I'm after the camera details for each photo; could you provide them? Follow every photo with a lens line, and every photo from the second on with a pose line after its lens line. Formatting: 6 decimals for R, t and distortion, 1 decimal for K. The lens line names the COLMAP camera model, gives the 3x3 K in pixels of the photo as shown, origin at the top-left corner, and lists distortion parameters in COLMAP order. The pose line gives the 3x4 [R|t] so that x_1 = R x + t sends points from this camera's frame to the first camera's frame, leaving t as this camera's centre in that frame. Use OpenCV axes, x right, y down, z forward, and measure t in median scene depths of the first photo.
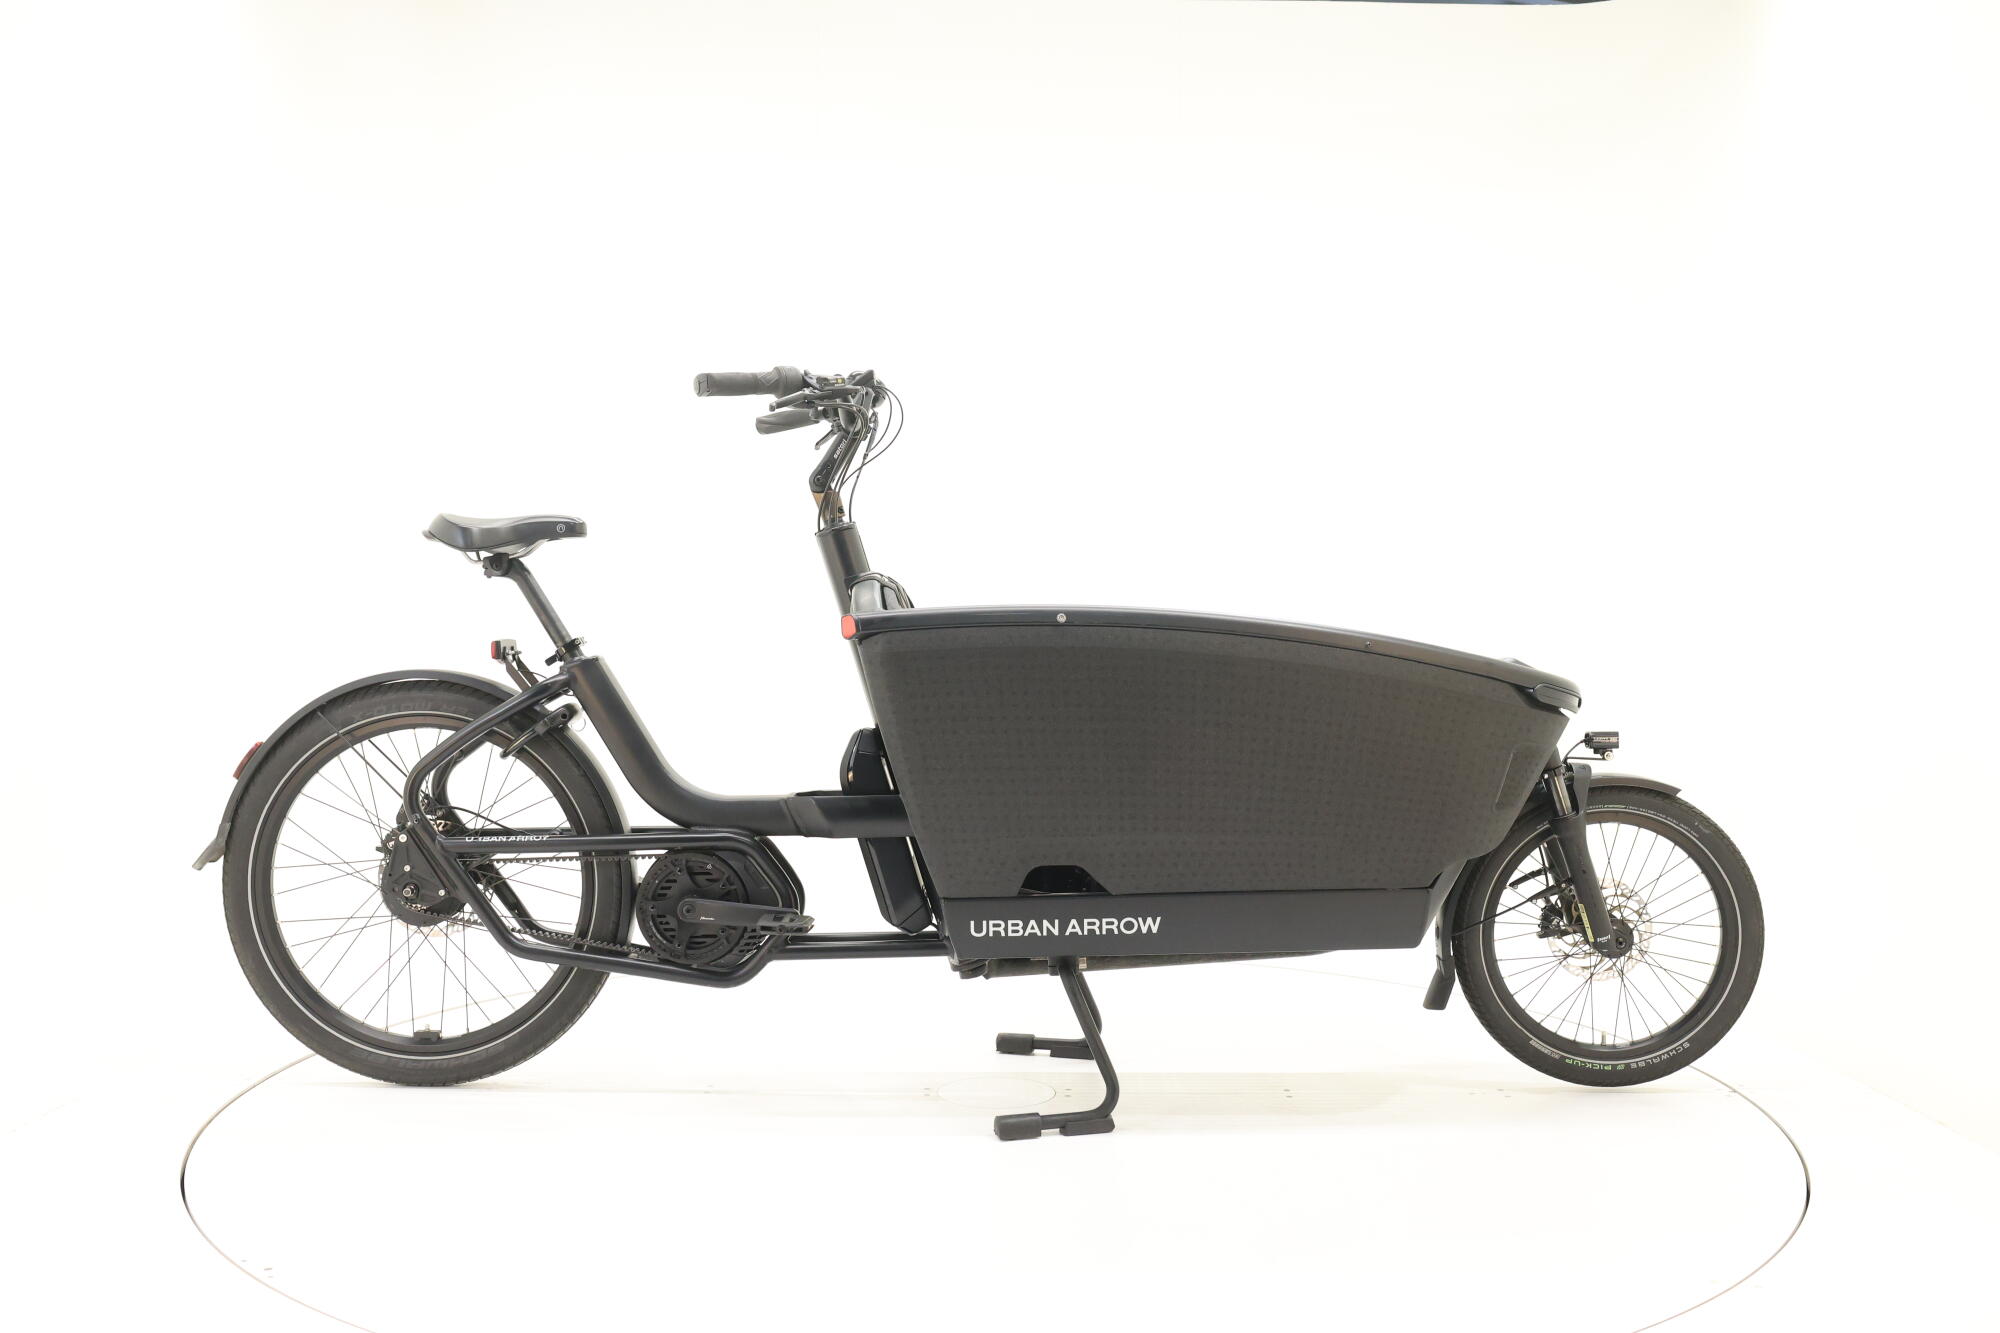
lens RADIAL K [[1777.2, 0, 1000.0], [0, 1777.2, 632.2], [0, 0, 1]] dist [0.004650, 0.005515]
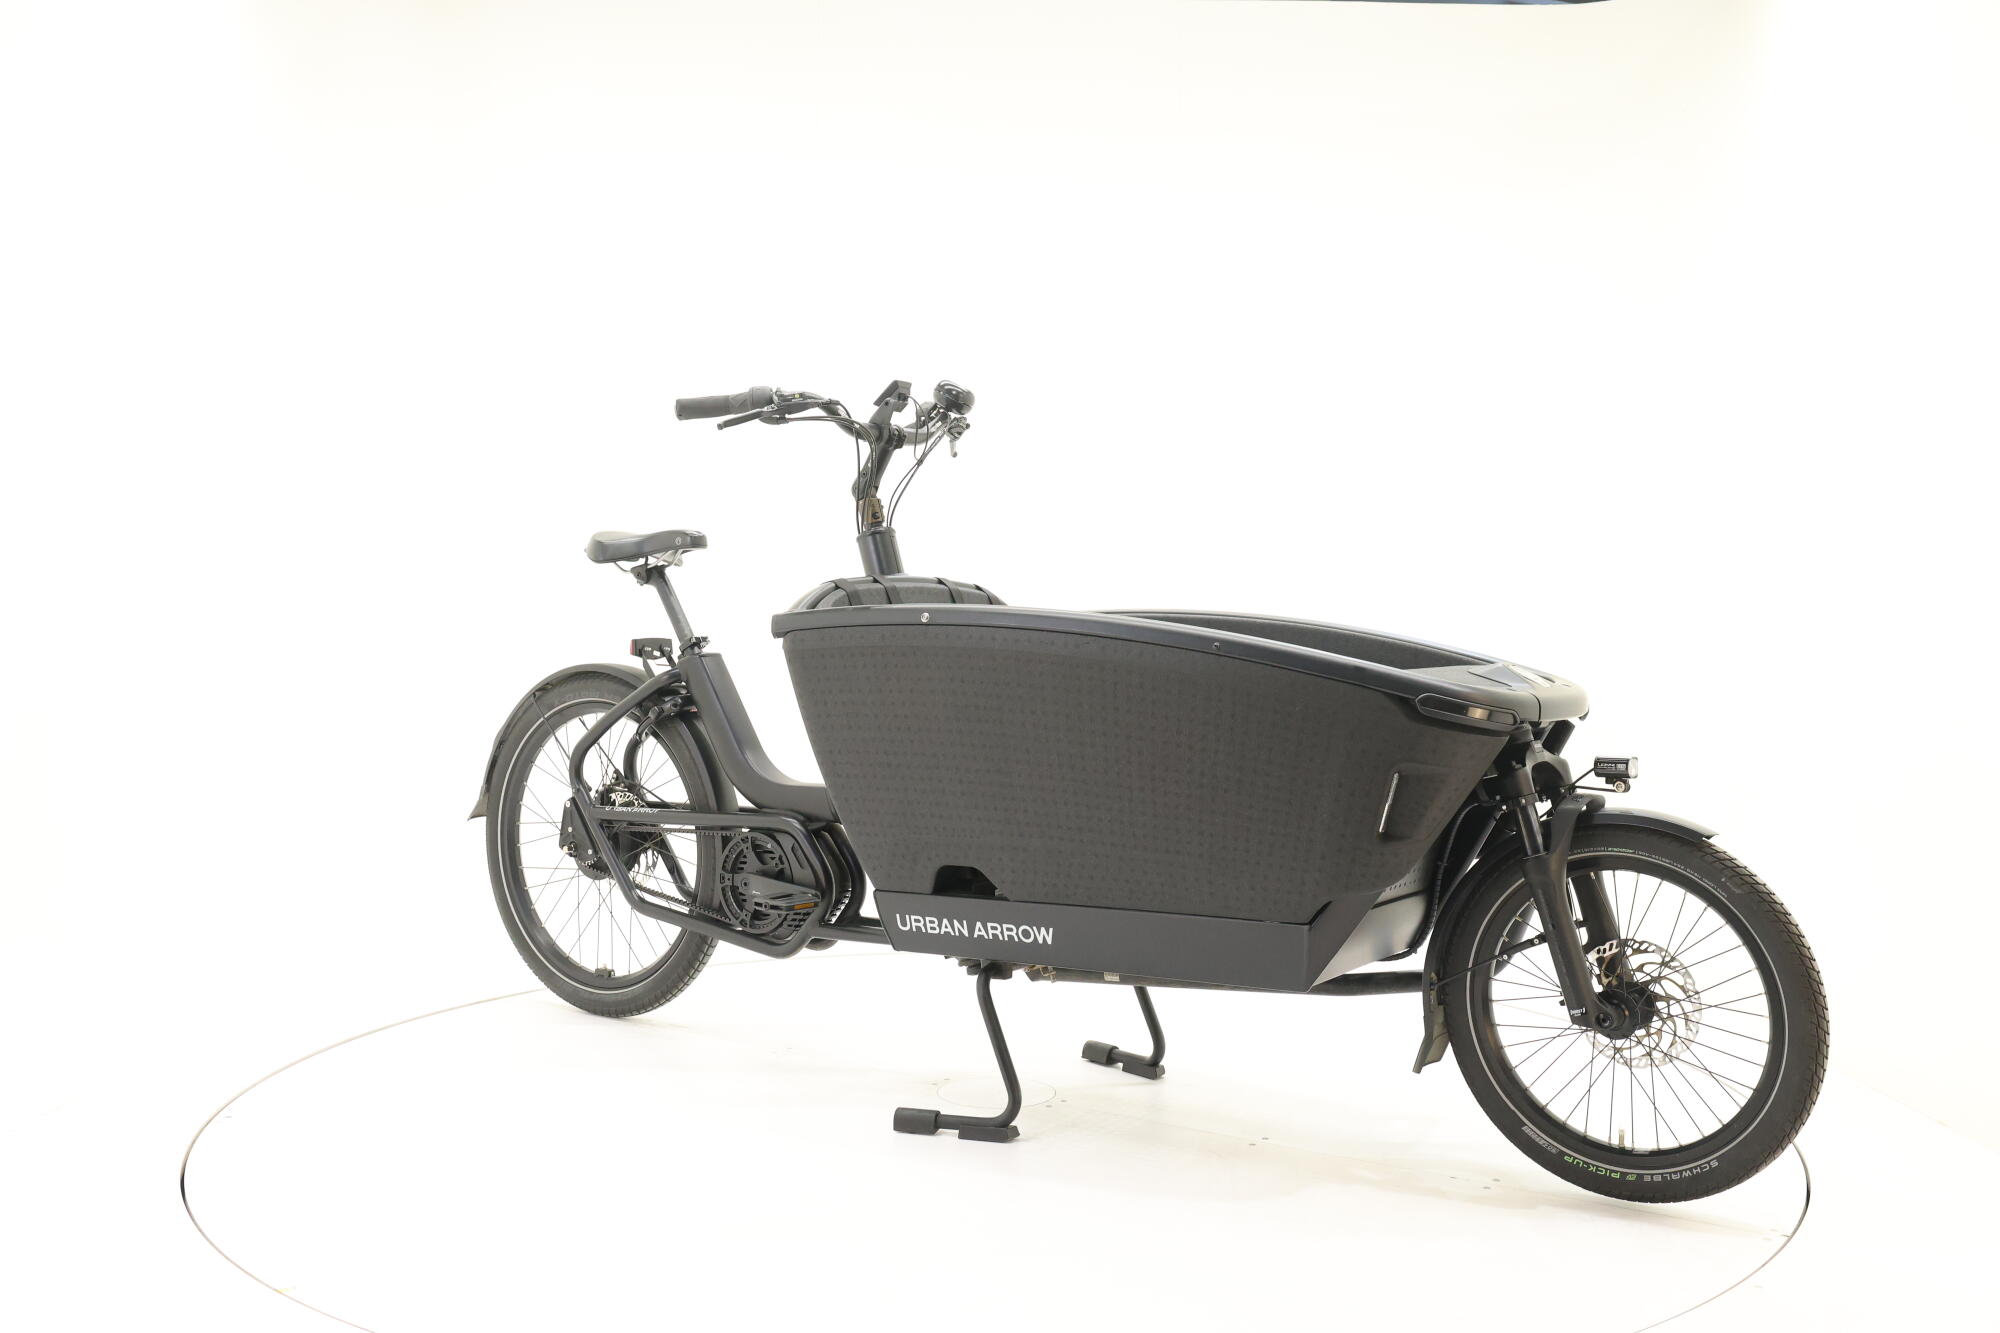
lens RADIAL K [[1777.2, 0, 1000.0], [0, 1777.2, 632.2], [0, 0, 1]] dist [0.004650, 0.005515]
pose [[0.819982, 0.001251, -0.572387, 0.572460], [-0.004114, 0.999985, -0.003708, 0.003556], [0.572374, 0.005396, 0.819975, 0.180191]]
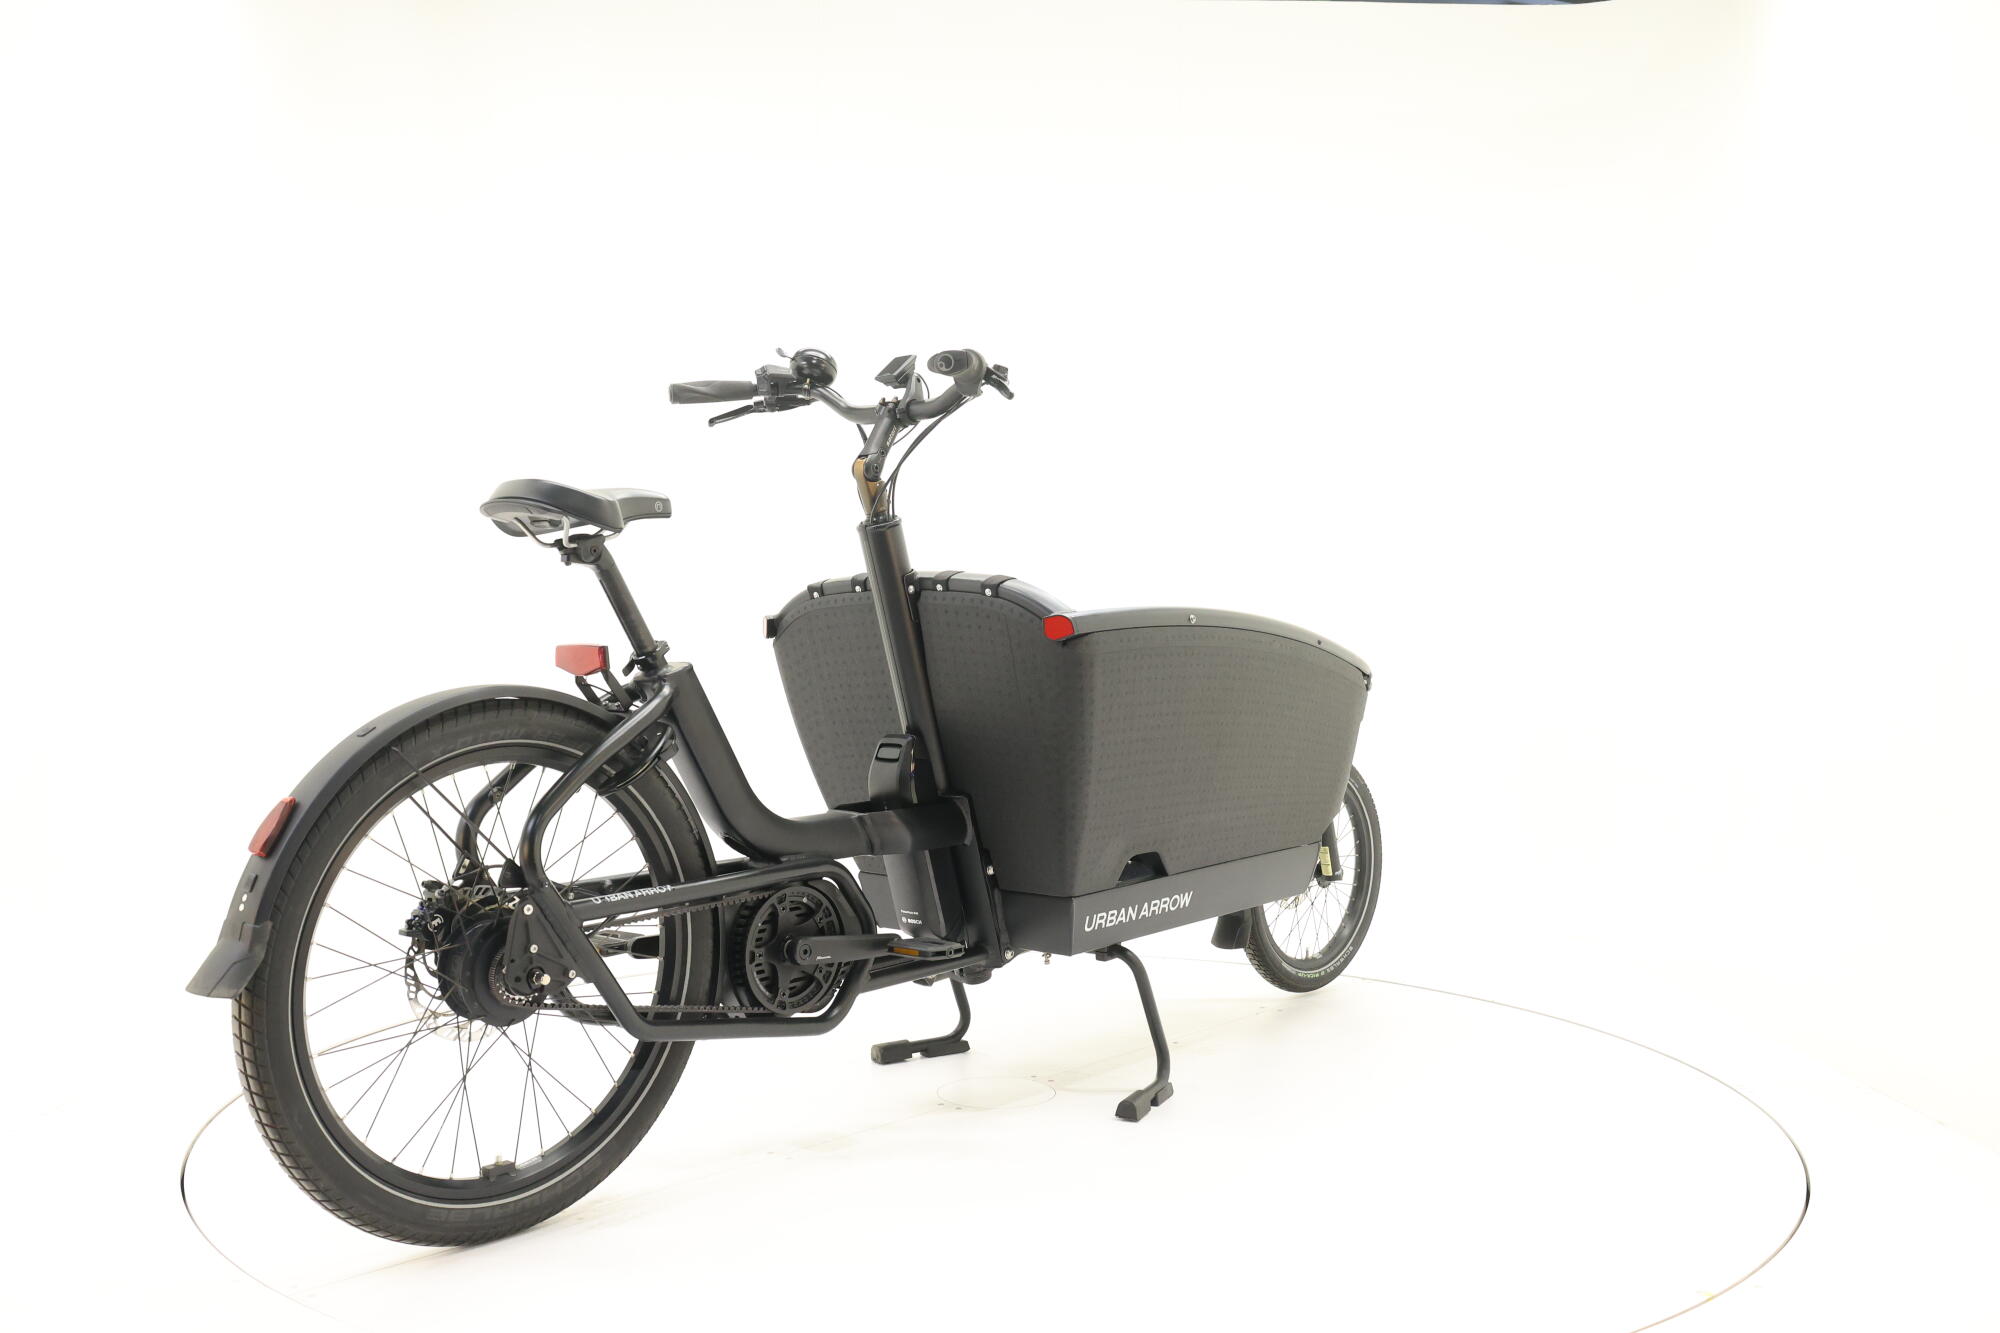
lens RADIAL K [[1777.2, 0, 1000.0], [0, 1777.2, 632.2], [0, 0, 1]] dist [0.004650, 0.005515]
pose [[0.650436, -0.006253, 0.759535, -0.757696], [-0.000082, 0.999966, 0.008303, -0.007645], [-0.759561, -0.005463, 0.650413, 0.351403]]
